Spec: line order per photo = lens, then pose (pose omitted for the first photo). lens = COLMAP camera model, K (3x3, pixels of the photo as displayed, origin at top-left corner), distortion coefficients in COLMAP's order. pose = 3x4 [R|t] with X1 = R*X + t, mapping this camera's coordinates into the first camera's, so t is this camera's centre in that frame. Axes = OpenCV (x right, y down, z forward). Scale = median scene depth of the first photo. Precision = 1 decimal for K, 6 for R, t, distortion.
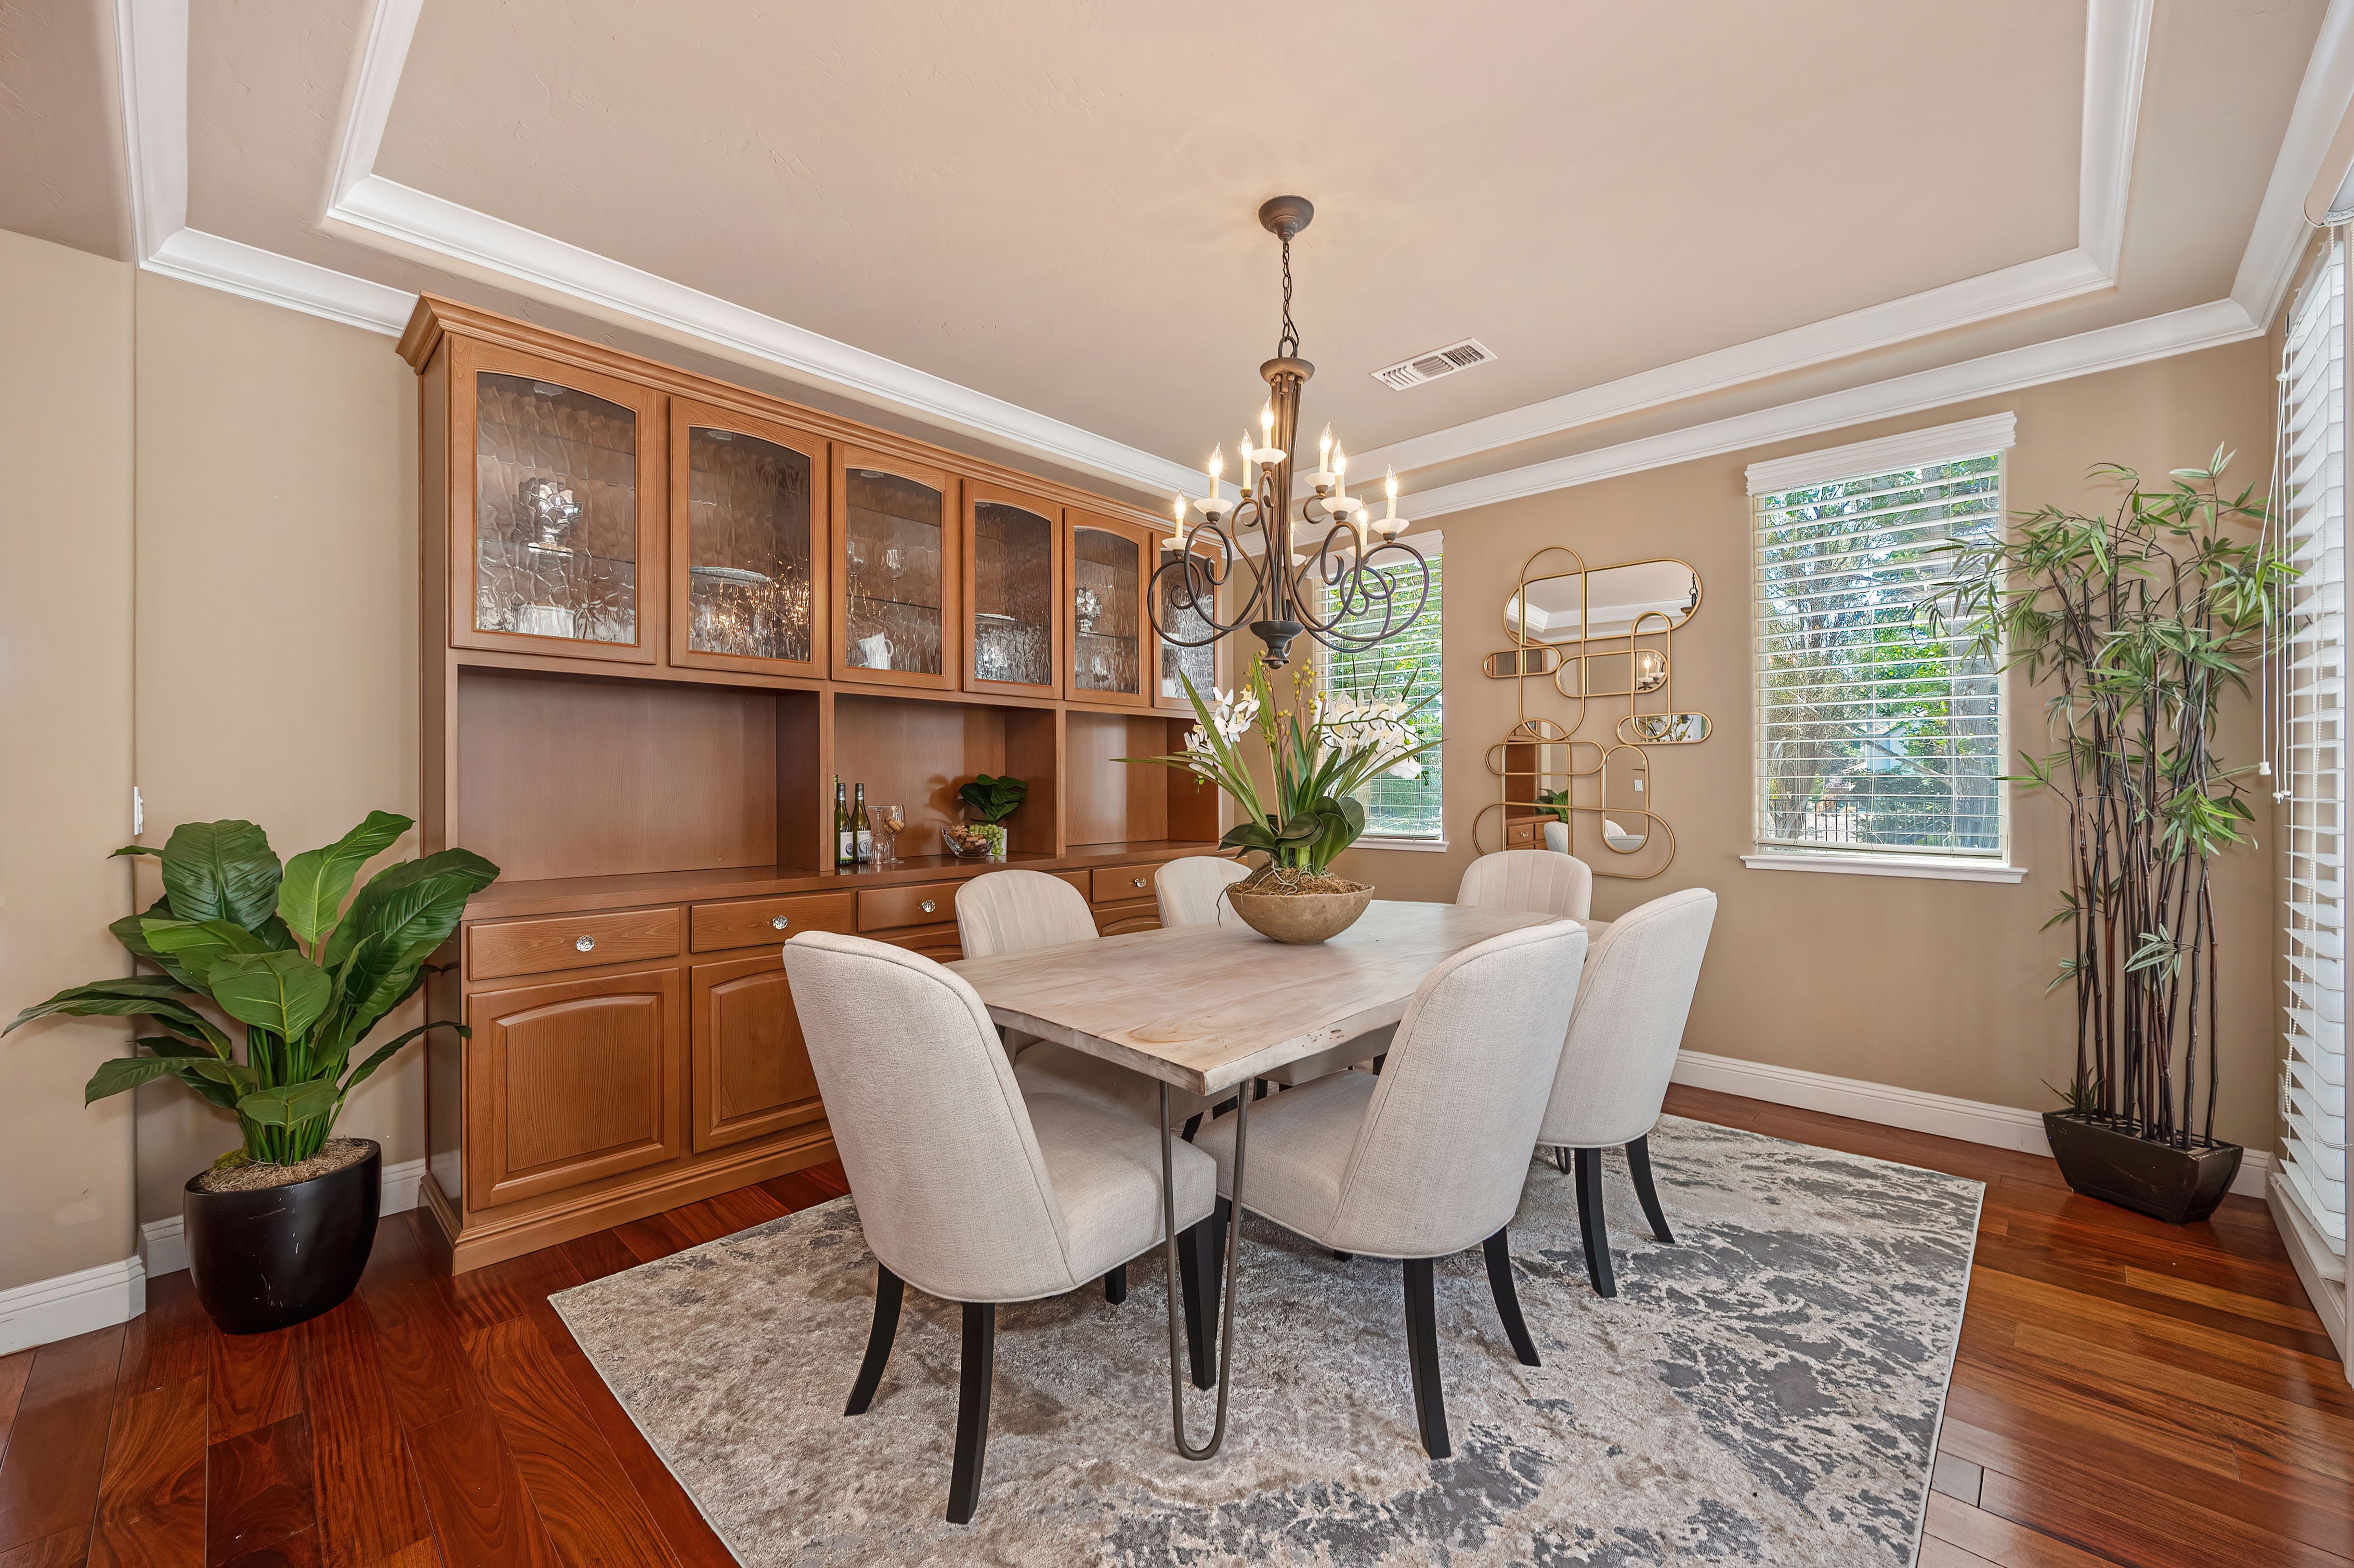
lens RADIAL K [[939.9, 0, 1177.0], [0, 939.9, 784.0], [0, 0, 1]] dist [0.000104, 0.000379]
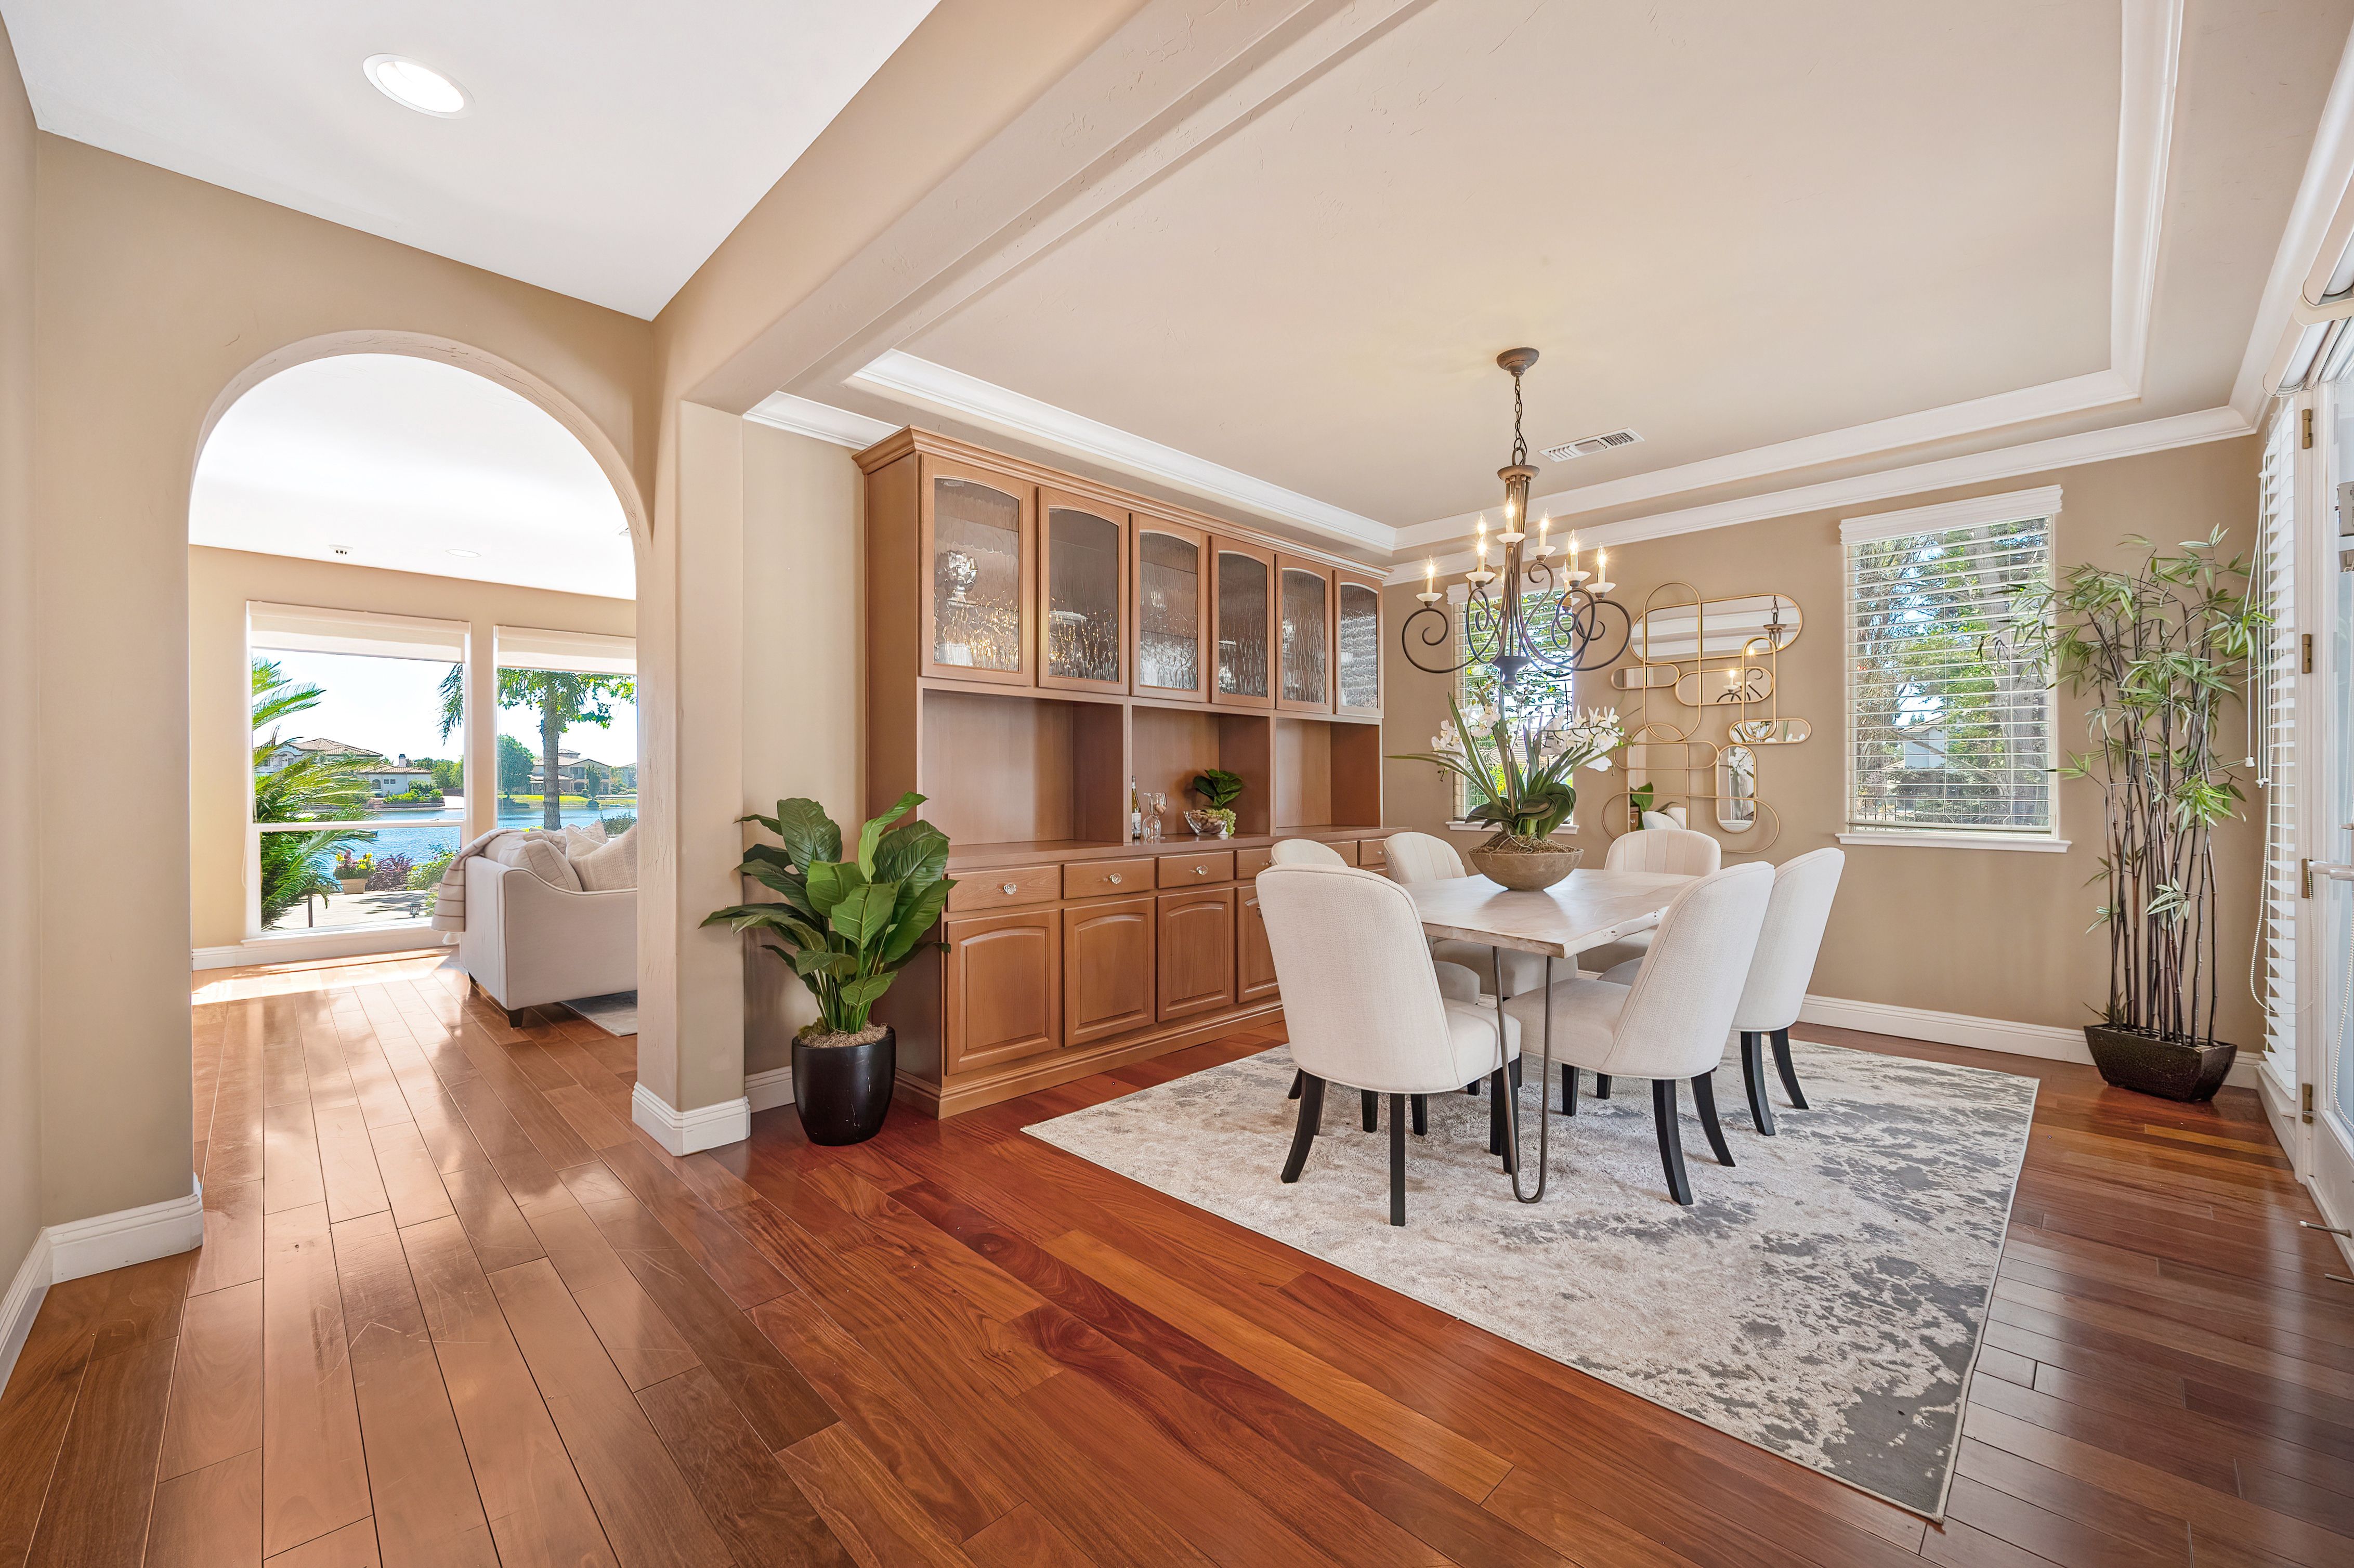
lens RADIAL K [[931.8, 0, 1182.0], [0, 931.8, 781.4], [0, 0, 1]] dist [0.000527, -0.000690]
pose [[0.999657, -0.000153, -0.026183, -0.344586], [0.000128, 1.000000, -0.000942, 0.012221], [0.026183, 0.000938, 0.999657, -0.377939]]
